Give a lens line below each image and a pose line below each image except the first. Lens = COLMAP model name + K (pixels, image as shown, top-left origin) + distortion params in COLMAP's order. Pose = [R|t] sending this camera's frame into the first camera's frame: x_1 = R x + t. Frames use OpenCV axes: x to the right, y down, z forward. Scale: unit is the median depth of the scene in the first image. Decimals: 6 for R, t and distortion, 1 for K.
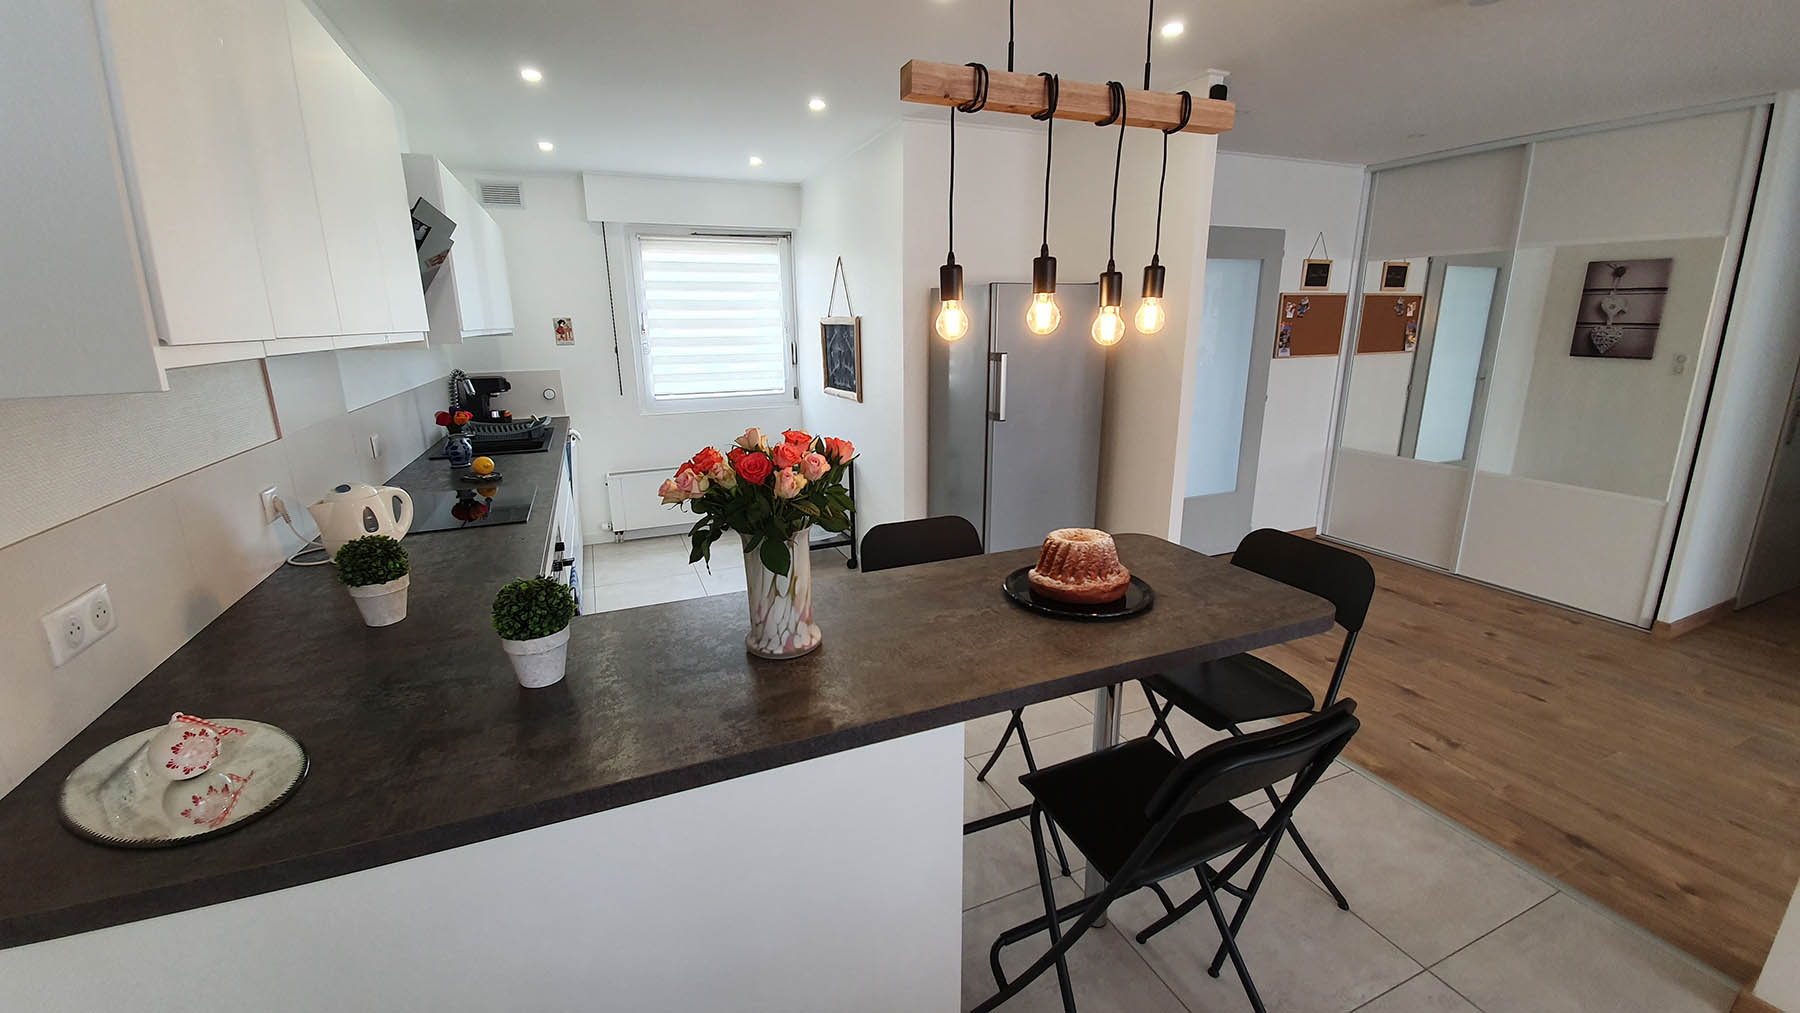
lens RADIAL K [[723.7, 0, 894.1], [0, 723.7, 503.7], [0, 0, 1]] dist [-0.001486, 0.000041]
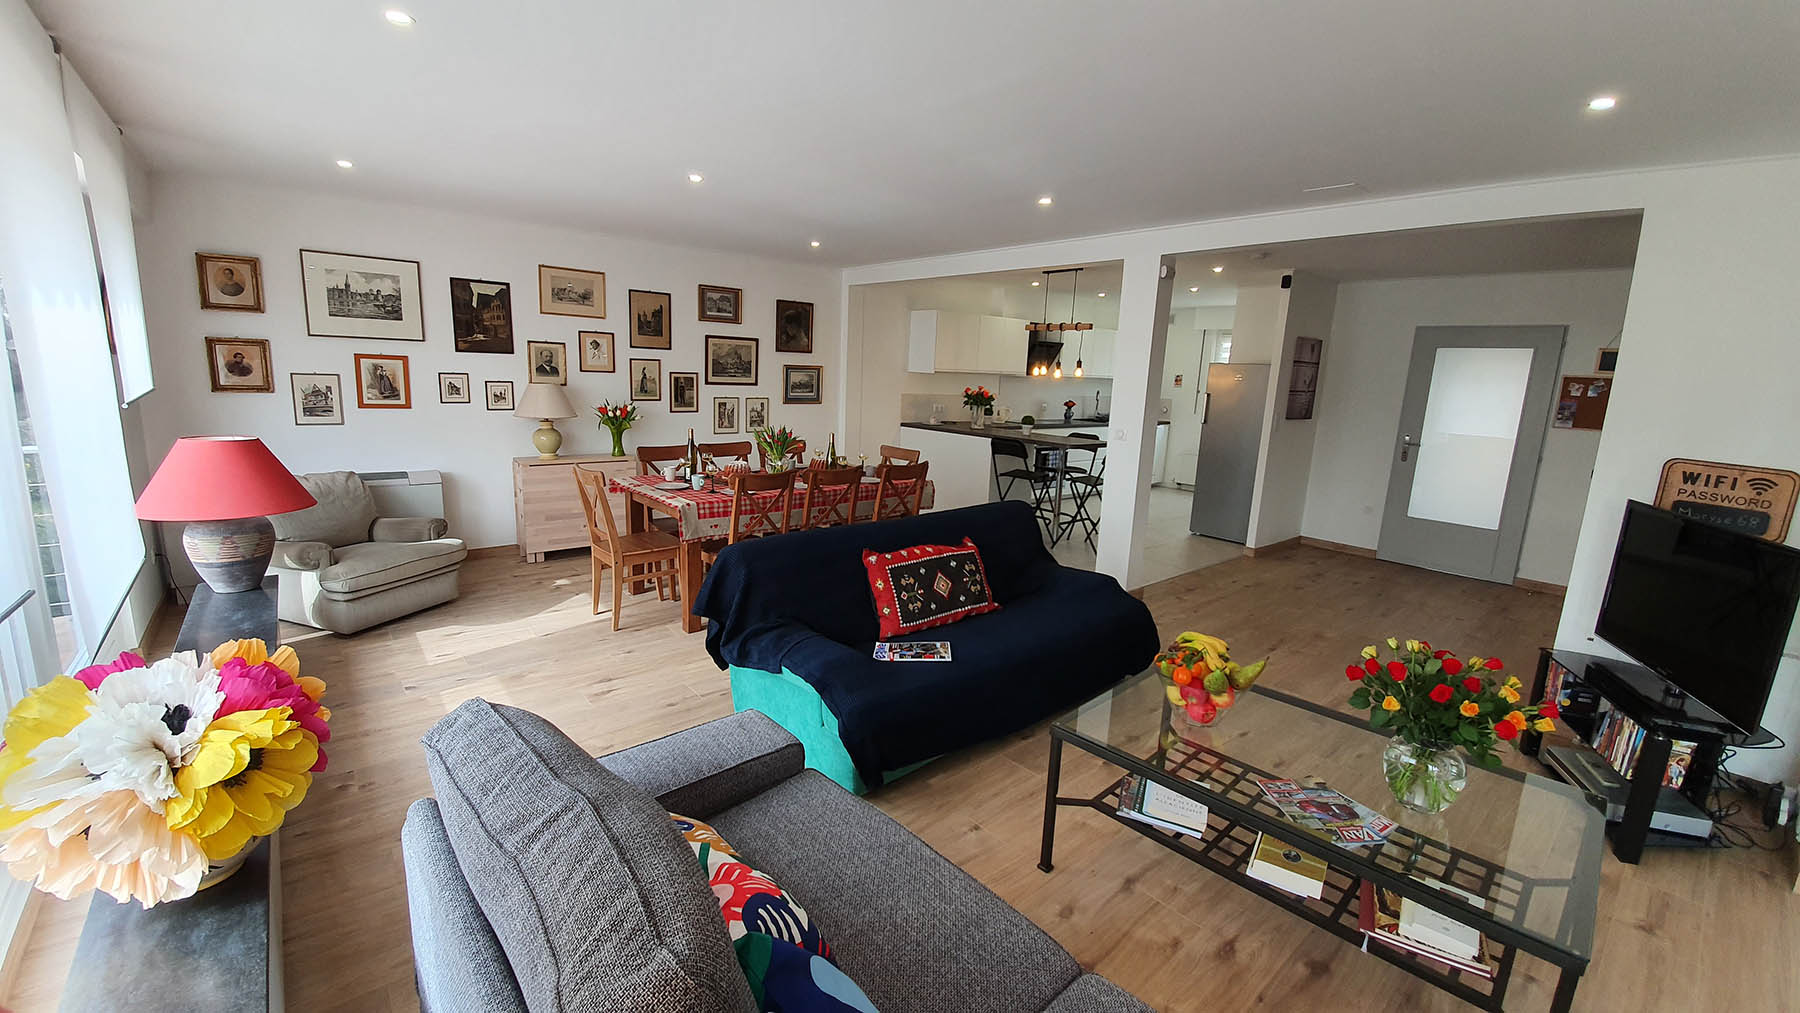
lens RADIAL K [[712.5, 0, 887.5], [0, 712.5, 500.8], [0, 0, 1]] dist [0.021724, -0.021811]
pose [[0.288653, 0.204055, -0.935436, 1.409561], [-0.276516, 0.953158, 0.122595, 0.080598], [0.916634, 0.223276, 0.331556, -0.404549]]
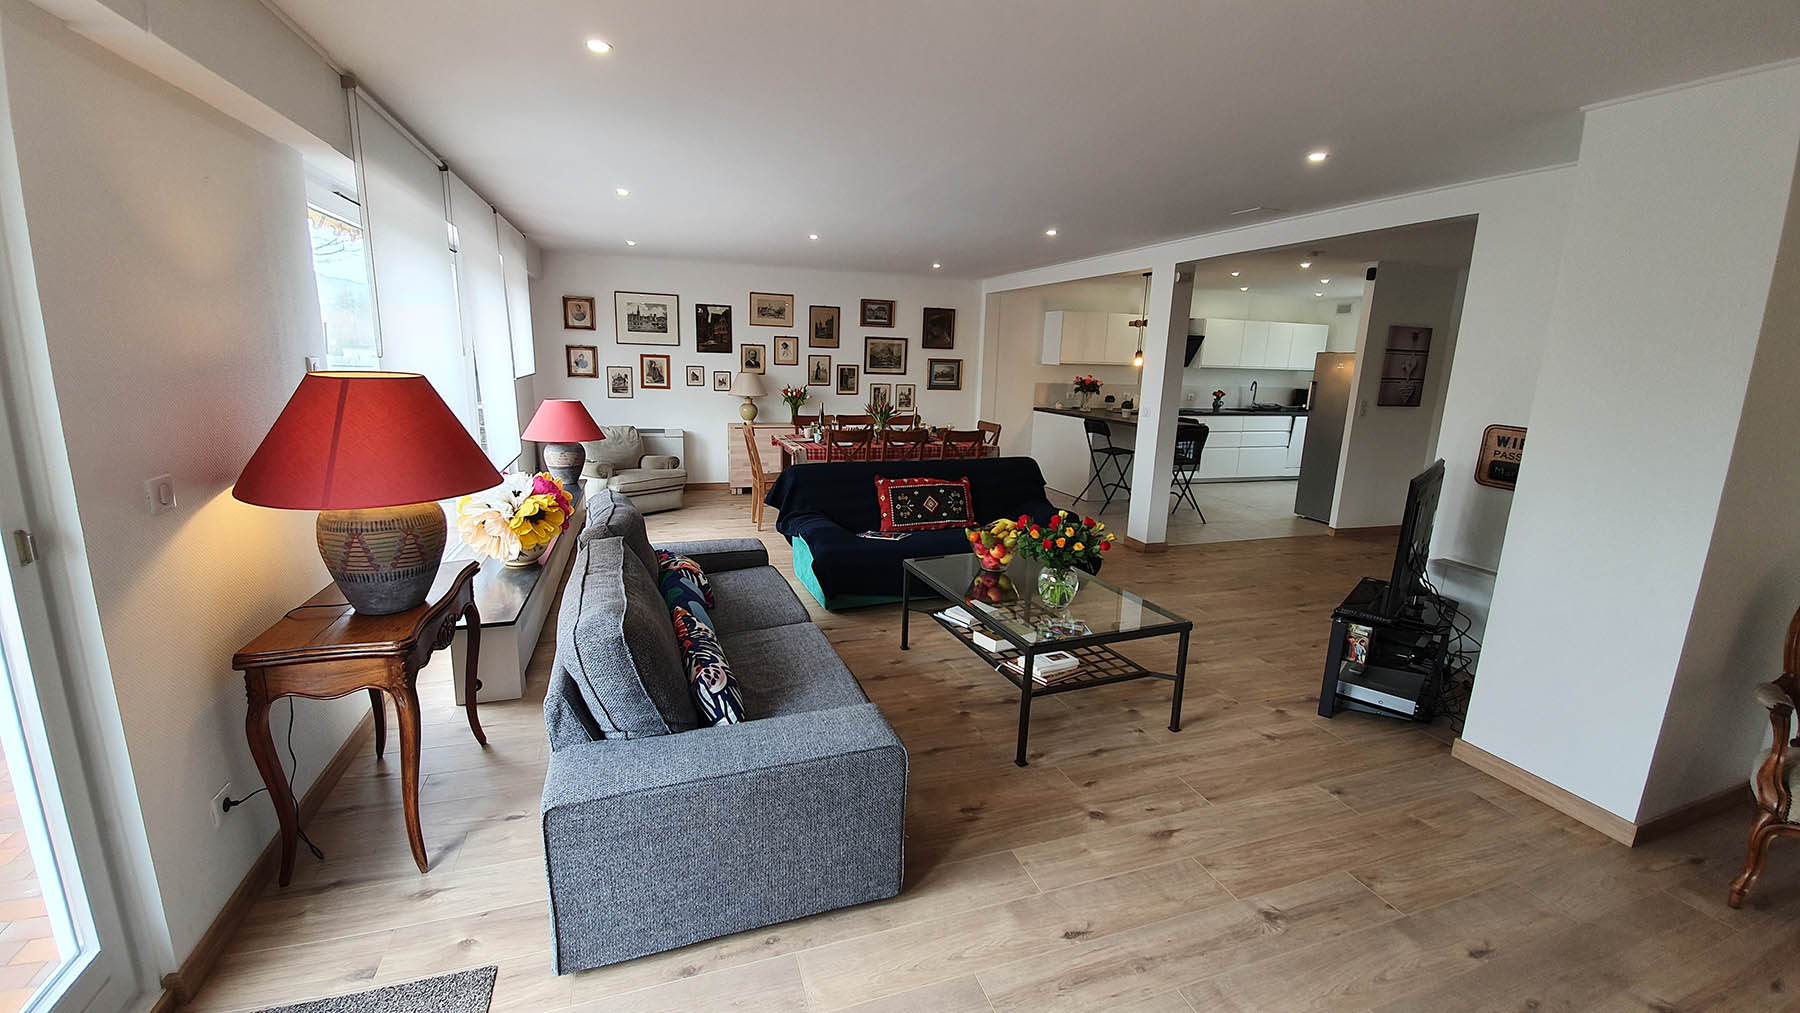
lens RADIAL K [[723.7, 0, 894.1], [0, 723.7, 503.7], [0, 0, 1]] dist [-0.001486, 0.000041]
pose [[-0.083532, 0.214693, -0.973103, 1.859876], [-0.269433, 0.935279, 0.229476, -0.005733], [0.959390, 0.281355, -0.020280, -0.104355]]
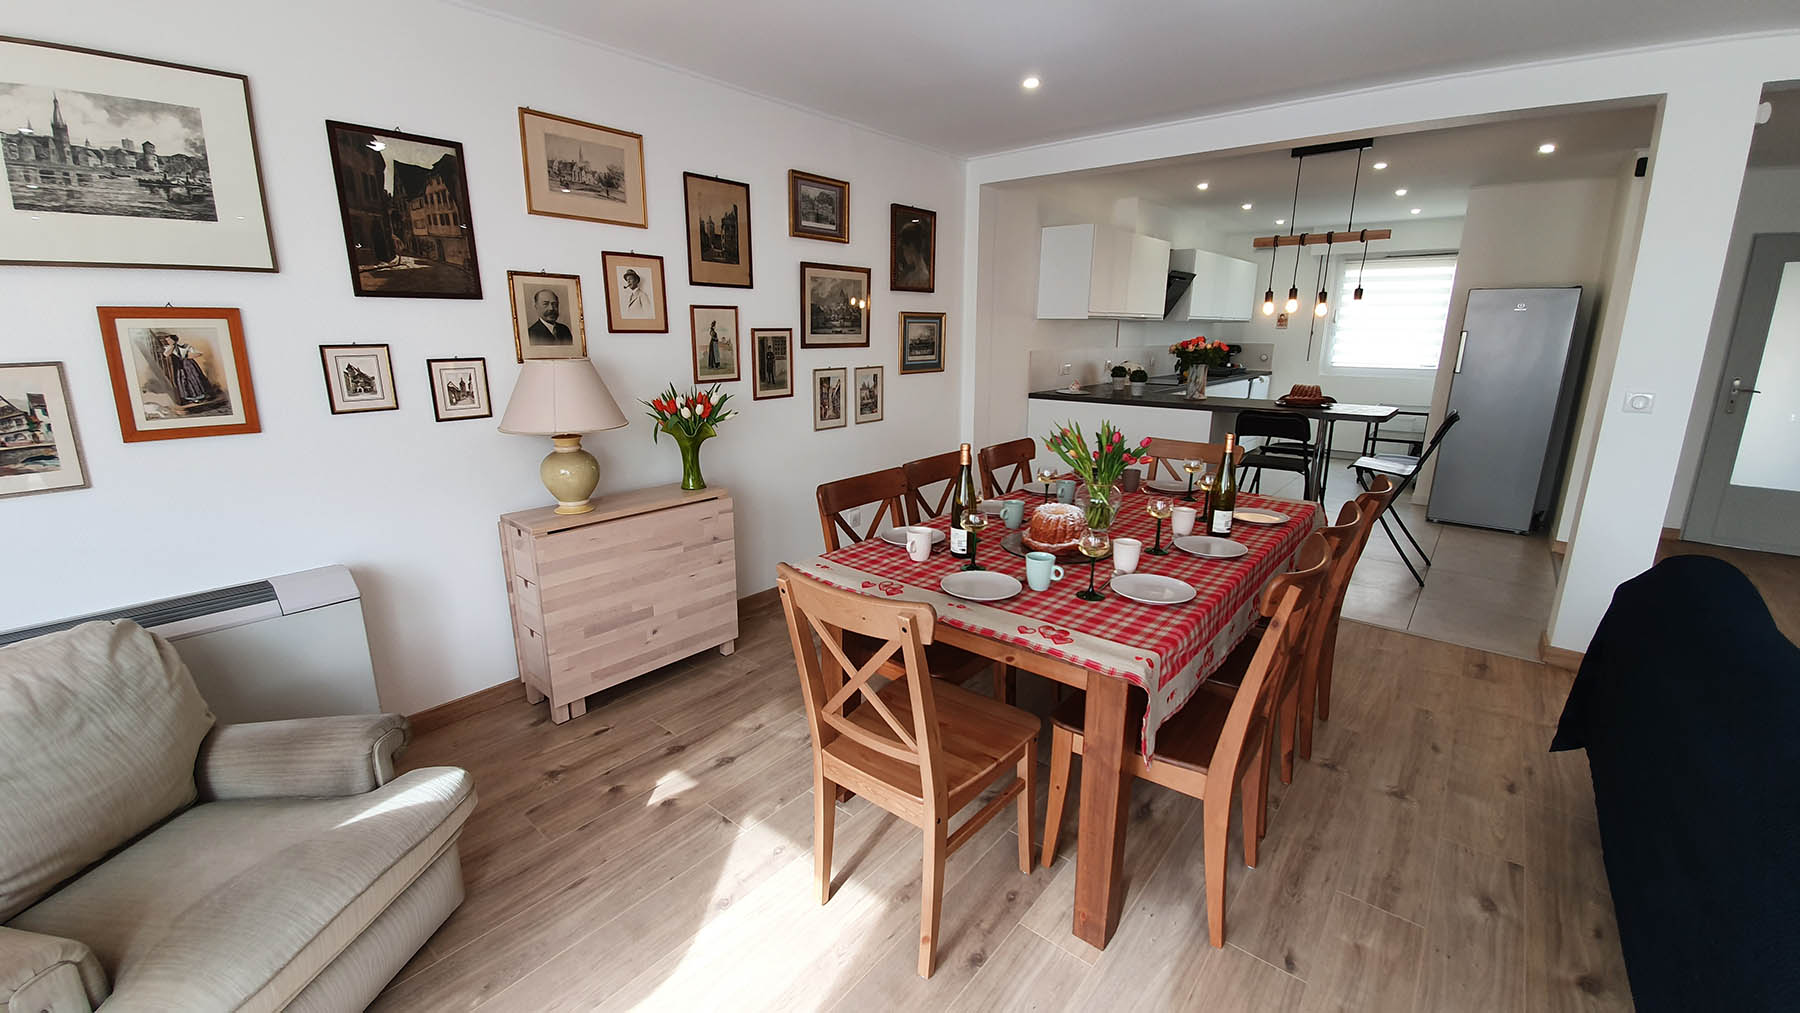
lens RADIAL K [[712.5, 0, 887.5], [0, 712.5, 500.8], [0, 0, 1]] dist [0.021724, -0.021811]
pose [[0.454567, 0.228623, -0.860872, 0.726776], [-0.227860, 0.964185, 0.135744, 0.170555], [0.861074, 0.134454, 0.490381, -0.617385]]
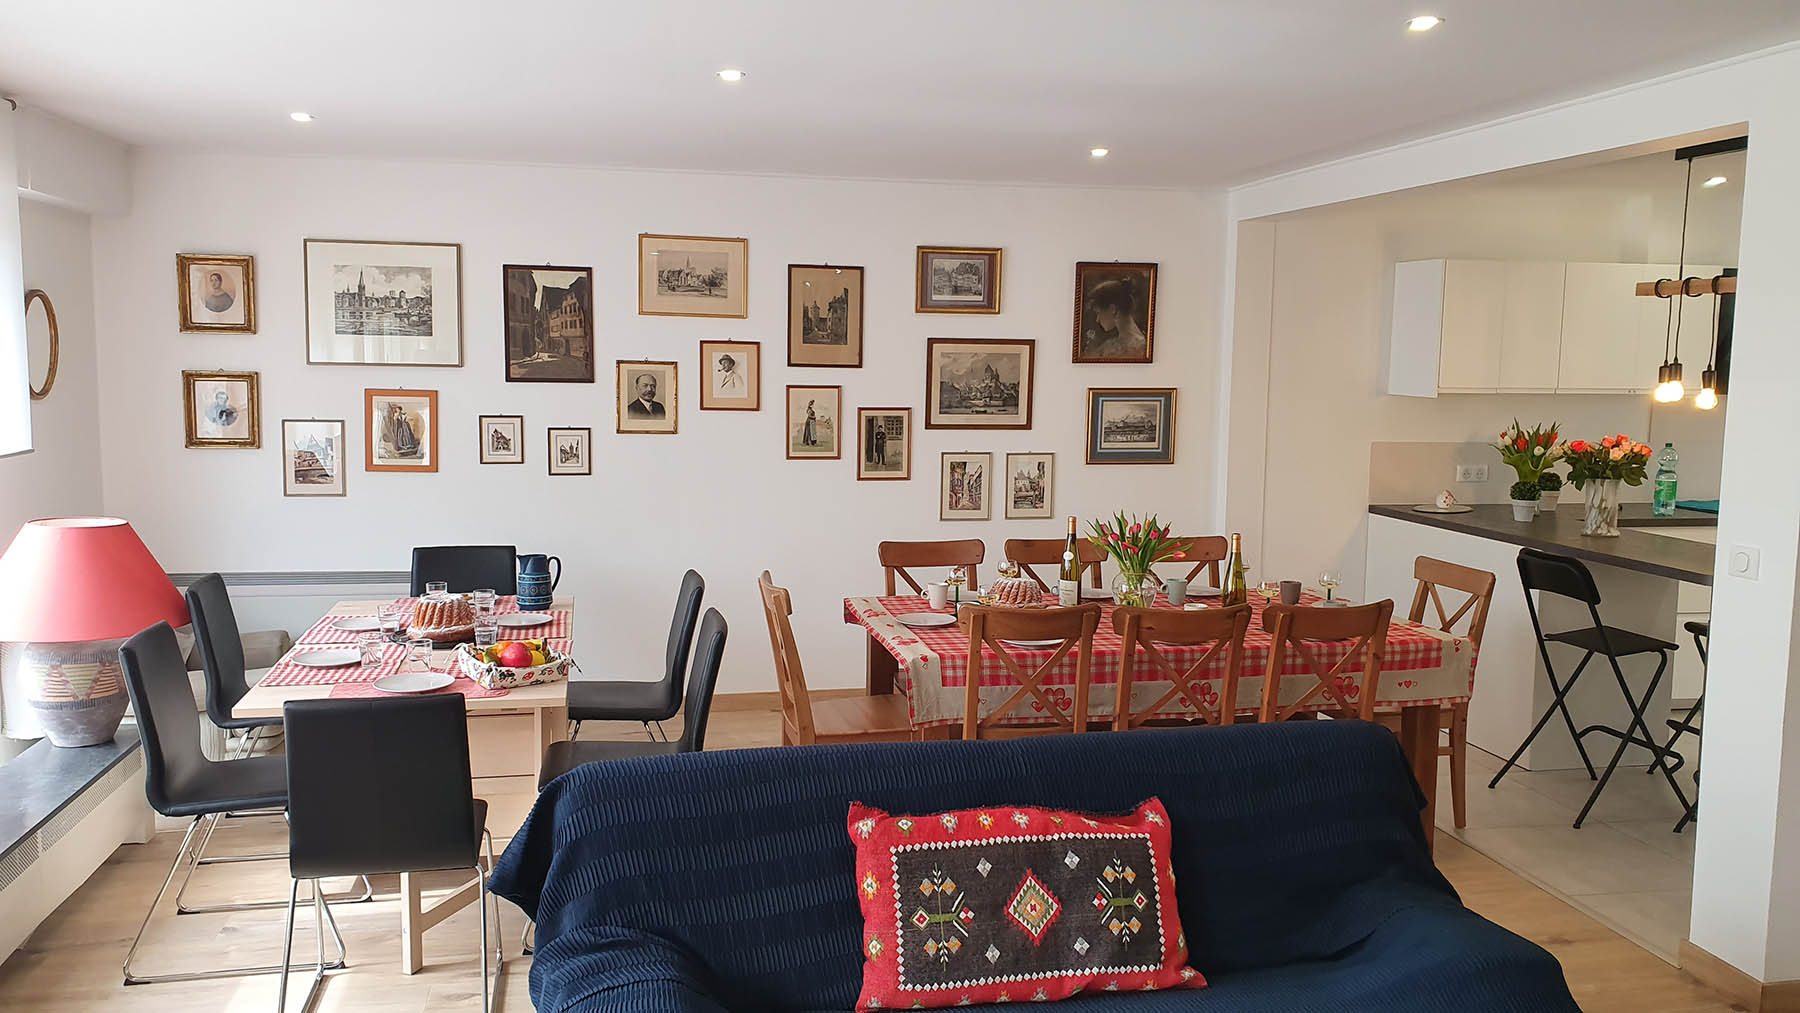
lens RADIAL K [[1355.9, 0, 900.0], [0, 1355.9, 506.5], [0, 0, 1]] dist [0.229979, -0.668935]
pose [[-0.210319, 0.125287, -0.969572, 1.347412], [-0.248199, 0.952418, 0.176910, -0.036958], [0.945602, 0.277854, -0.169215, -0.073280]]
